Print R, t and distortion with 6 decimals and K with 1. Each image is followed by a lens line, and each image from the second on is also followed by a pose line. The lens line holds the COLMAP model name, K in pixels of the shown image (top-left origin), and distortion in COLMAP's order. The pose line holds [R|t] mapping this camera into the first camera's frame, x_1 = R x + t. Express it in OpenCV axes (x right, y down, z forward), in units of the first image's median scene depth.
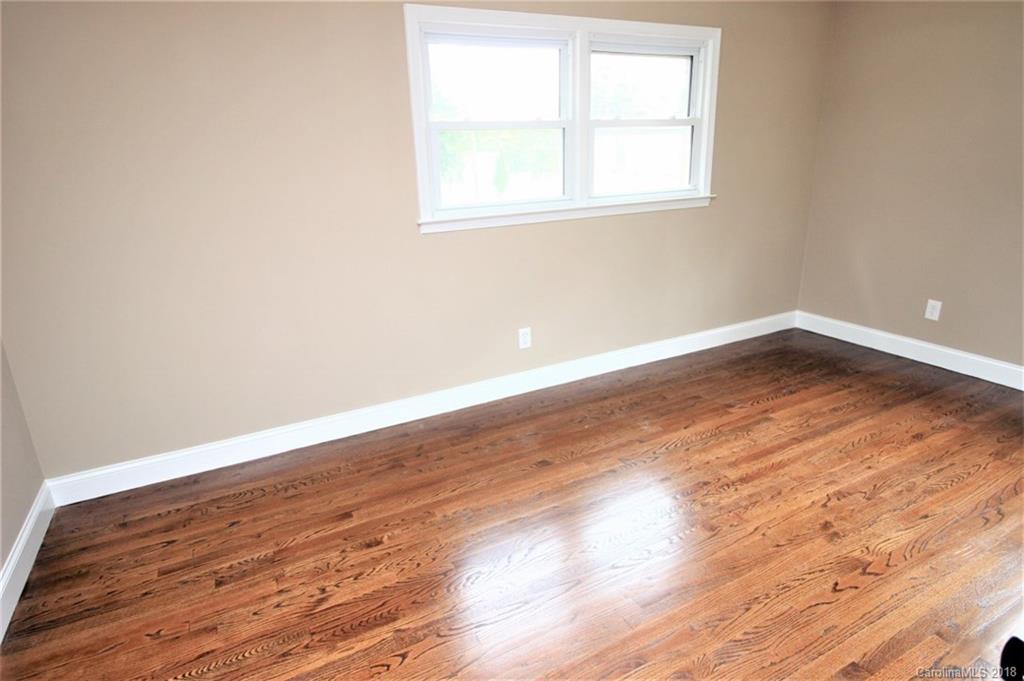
lens RADIAL K [[581.2, 0, 510.4], [0, 581.2, 329.2], [0, 0, 1]] dist [0.005516, -0.011927]
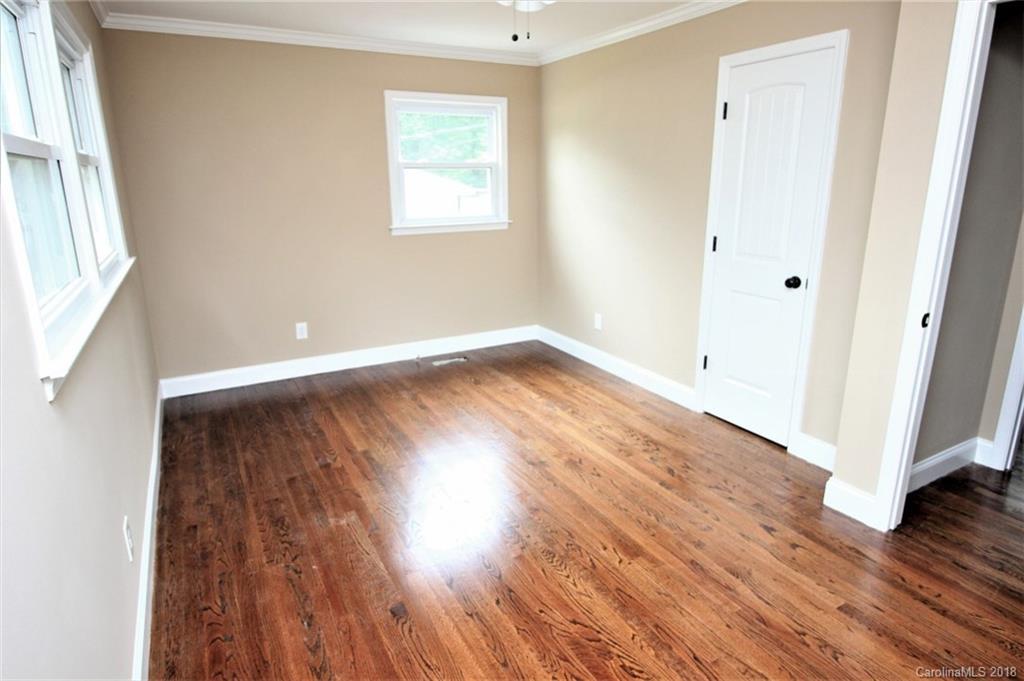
lens RADIAL K [[581.2, 0, 510.4], [0, 581.2, 329.2], [0, 0, 1]] dist [0.005516, -0.011927]
pose [[-0.032212, -0.220976, 0.974747, -0.502937], [0.300983, 0.927837, 0.220288, -0.190821], [-0.953085, 0.300479, 0.036623, 0.614141]]
